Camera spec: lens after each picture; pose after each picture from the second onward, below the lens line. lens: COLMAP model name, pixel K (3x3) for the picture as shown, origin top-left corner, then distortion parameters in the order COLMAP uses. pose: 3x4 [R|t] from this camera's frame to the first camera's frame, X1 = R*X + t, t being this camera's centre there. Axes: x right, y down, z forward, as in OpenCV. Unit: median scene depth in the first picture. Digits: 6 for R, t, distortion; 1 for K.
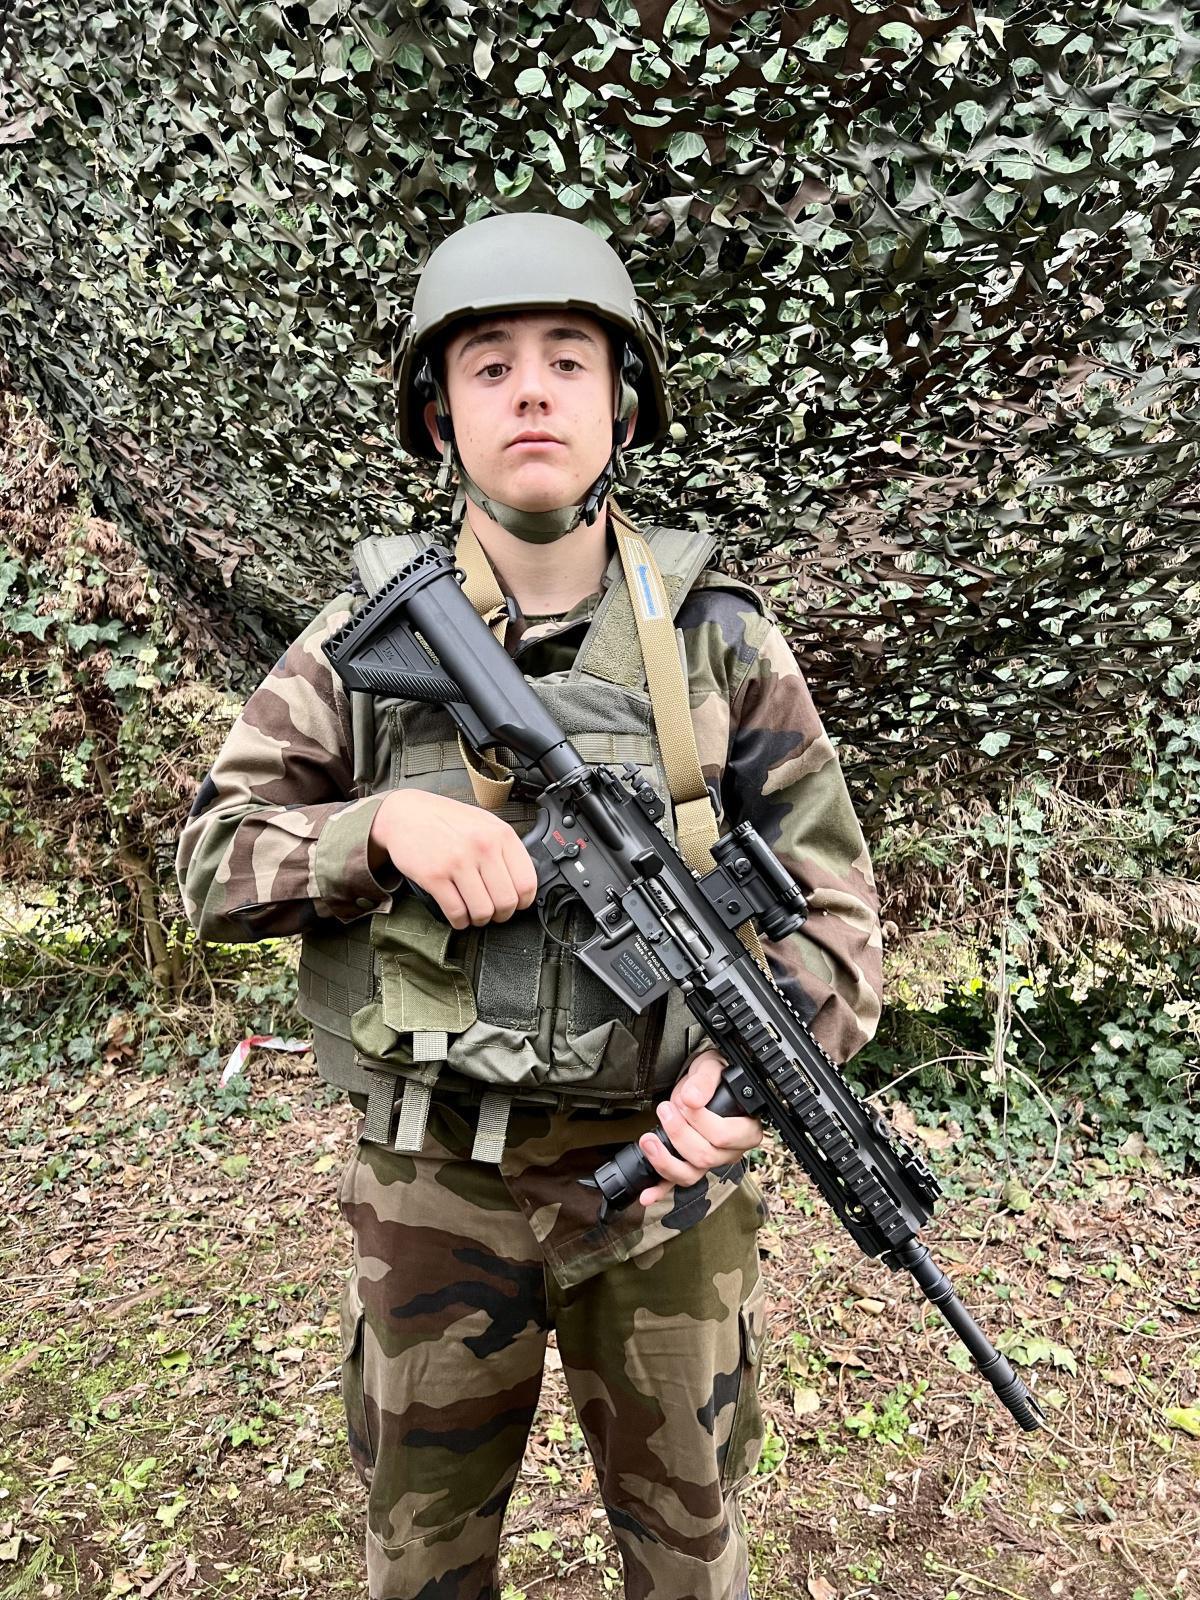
lens RADIAL K [[1046.4, 0, 600.0], [0, 1046.4, 800.0], [0, 0, 1]] dist [0.010078, -0.025323]
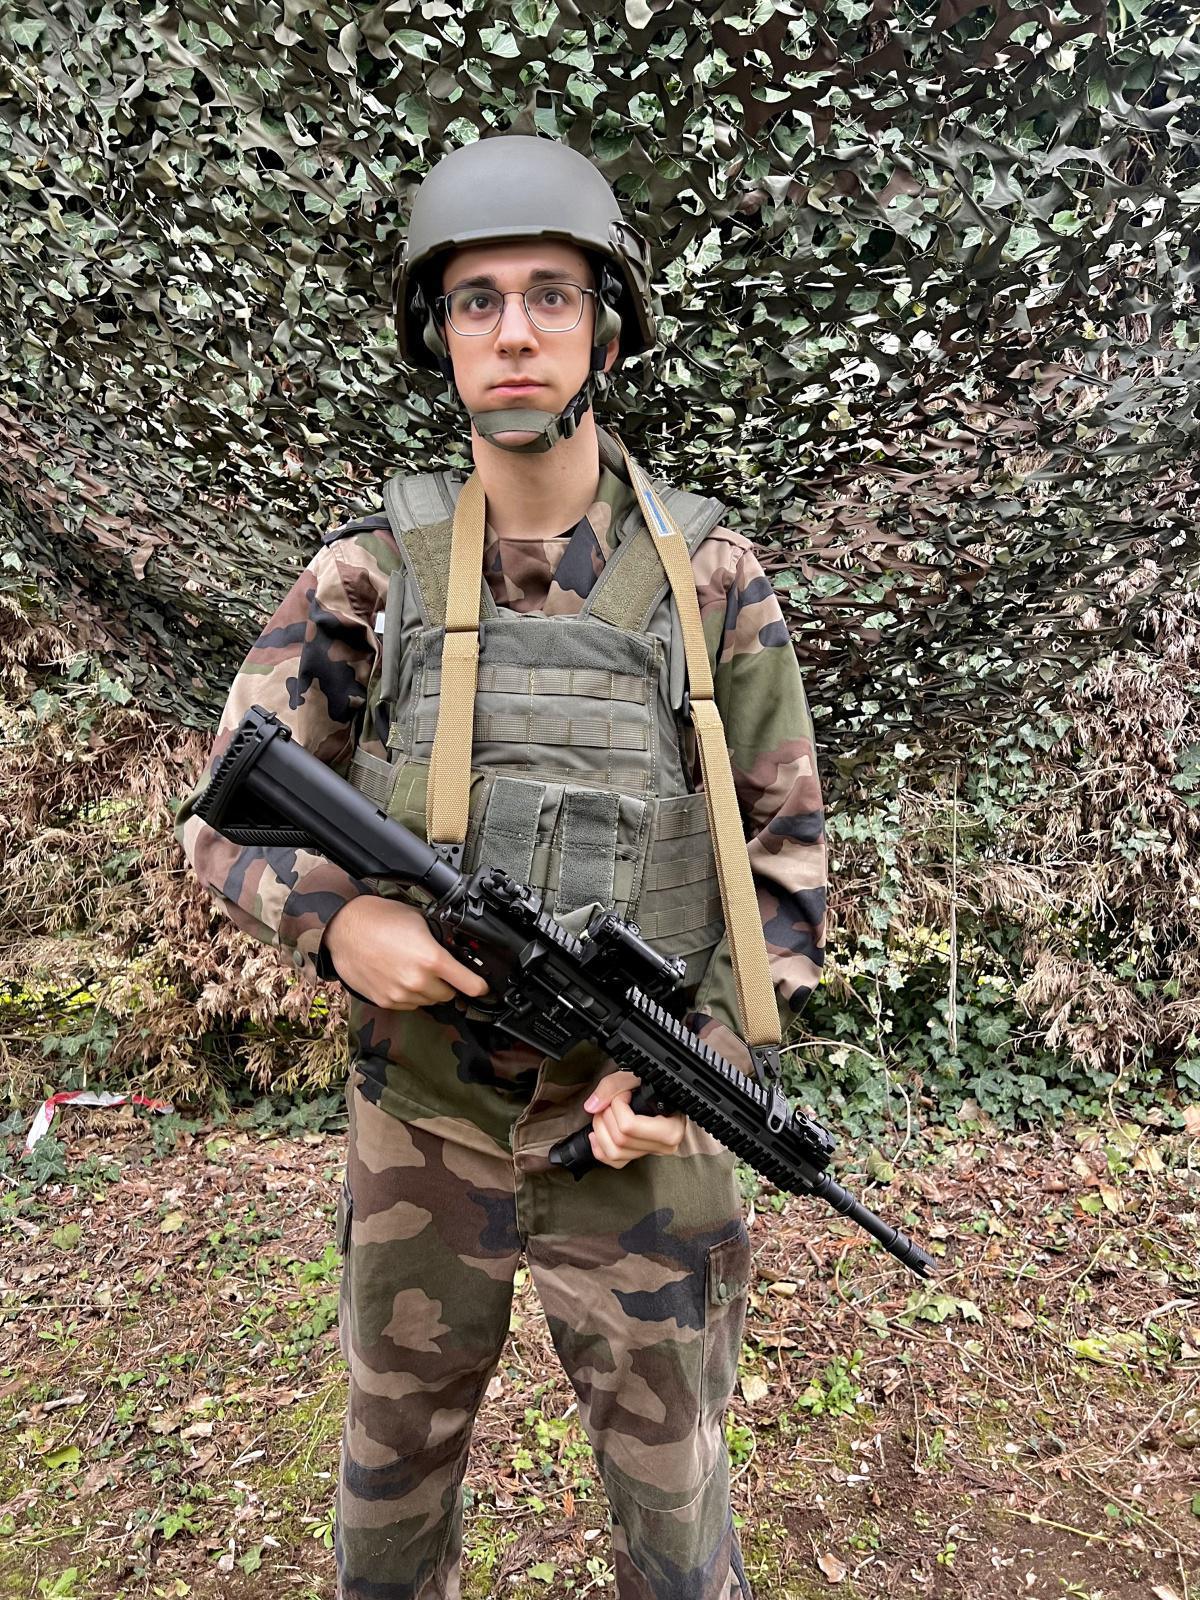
lens RADIAL K [[1046.4, 0, 600.0], [0, 1046.4, 800.0], [0, 0, 1]] dist [0.010078, -0.025323]
pose [[0.974254, -0.037649, 0.222286, -0.142593], [0.041924, 0.999015, -0.014540, 0.013101], [-0.221520, 0.023485, 0.974873, 0.029974]]
